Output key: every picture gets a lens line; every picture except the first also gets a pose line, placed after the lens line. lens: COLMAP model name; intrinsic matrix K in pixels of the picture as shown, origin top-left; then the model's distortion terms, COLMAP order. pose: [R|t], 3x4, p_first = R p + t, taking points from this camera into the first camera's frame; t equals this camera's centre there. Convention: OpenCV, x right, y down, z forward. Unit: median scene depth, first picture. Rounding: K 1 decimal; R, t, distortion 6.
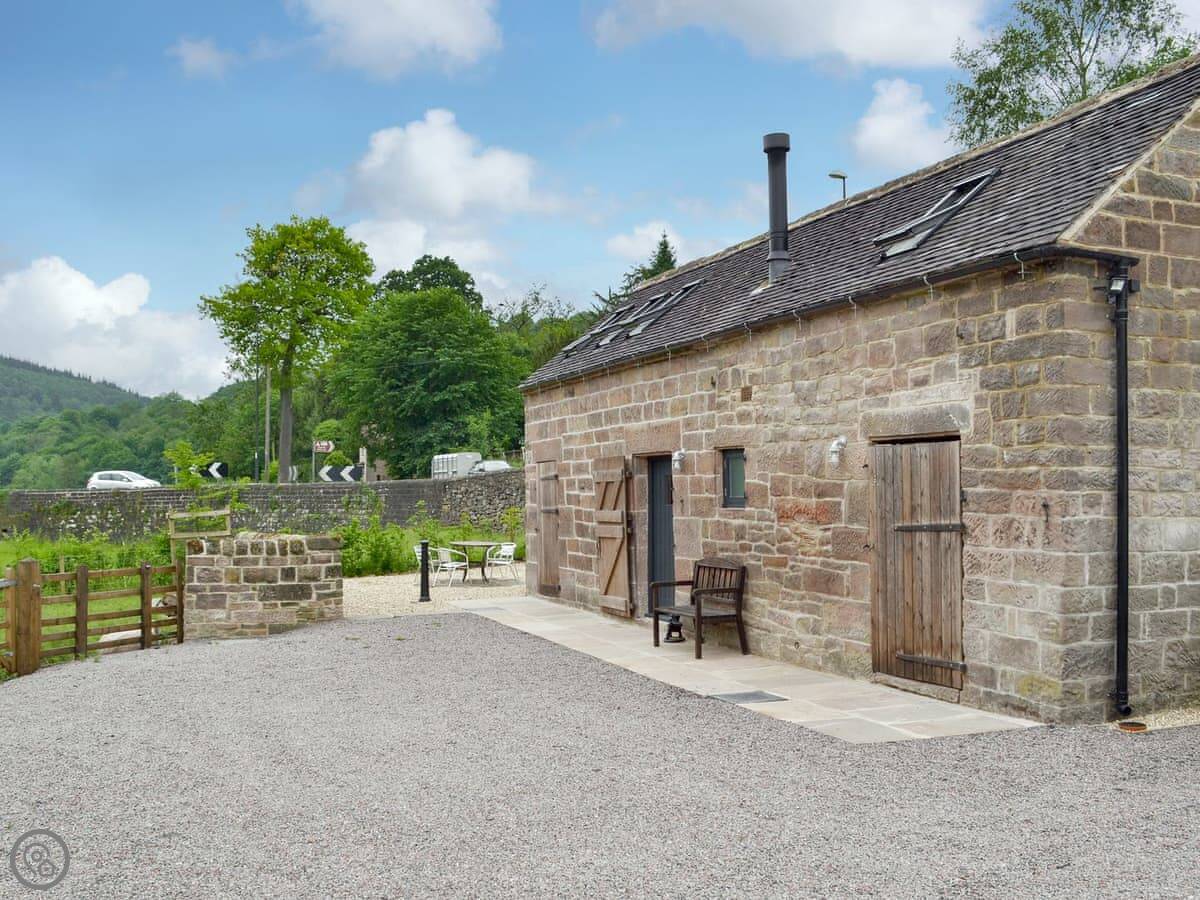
lens RADIAL K [[1103.1, 0, 599.5], [0, 1103.1, 453.3], [0, 0, 1]] dist [-0.077305, 0.000000]
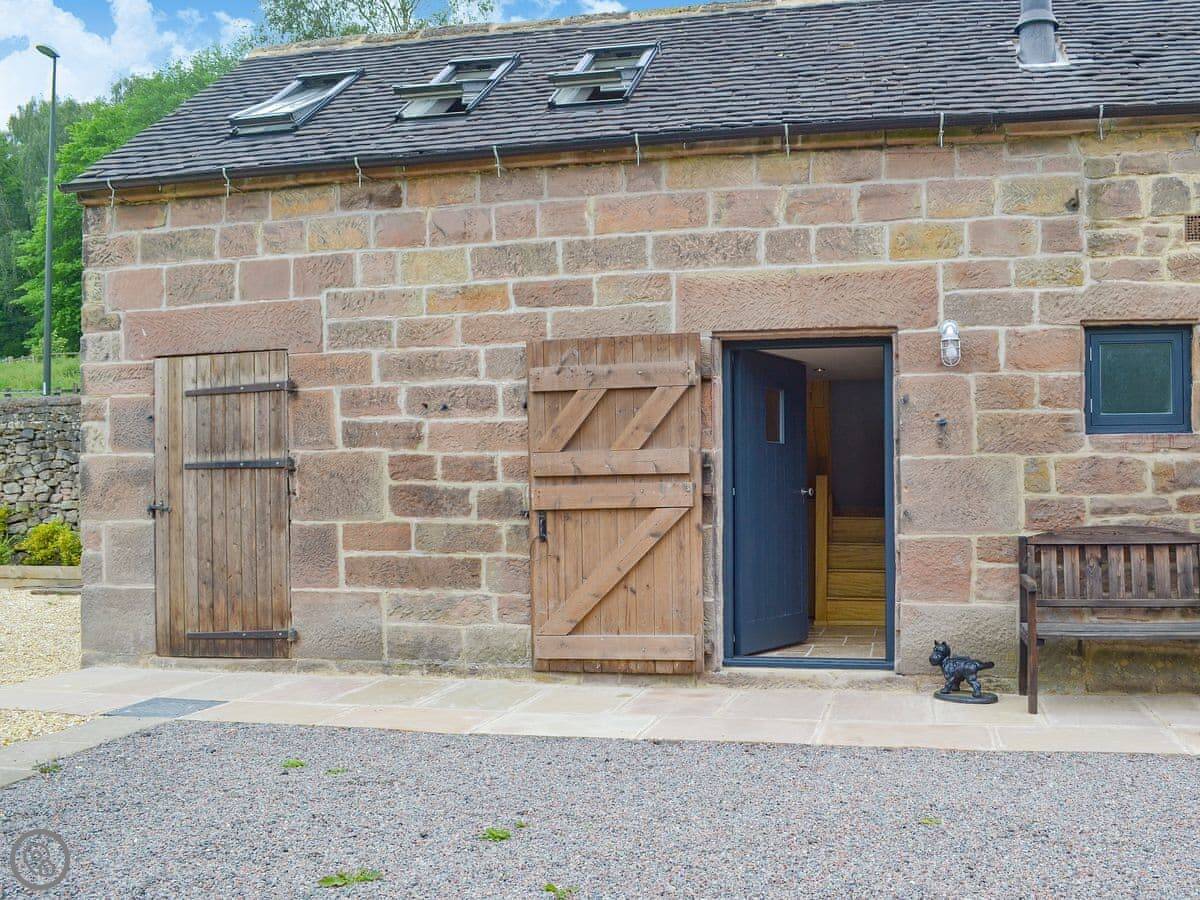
lens RADIAL K [[1103.1, 0, 600.3], [0, 1103.1, 447.2], [0, 0, 1]] dist [-0.077305, 0.000000]
pose [[0.559493, 0.011872, 0.828750, -0.396006], [-0.019500, 0.999809, -0.001158, 0.052321], [-0.828606, -0.015513, 0.559617, 0.771184]]
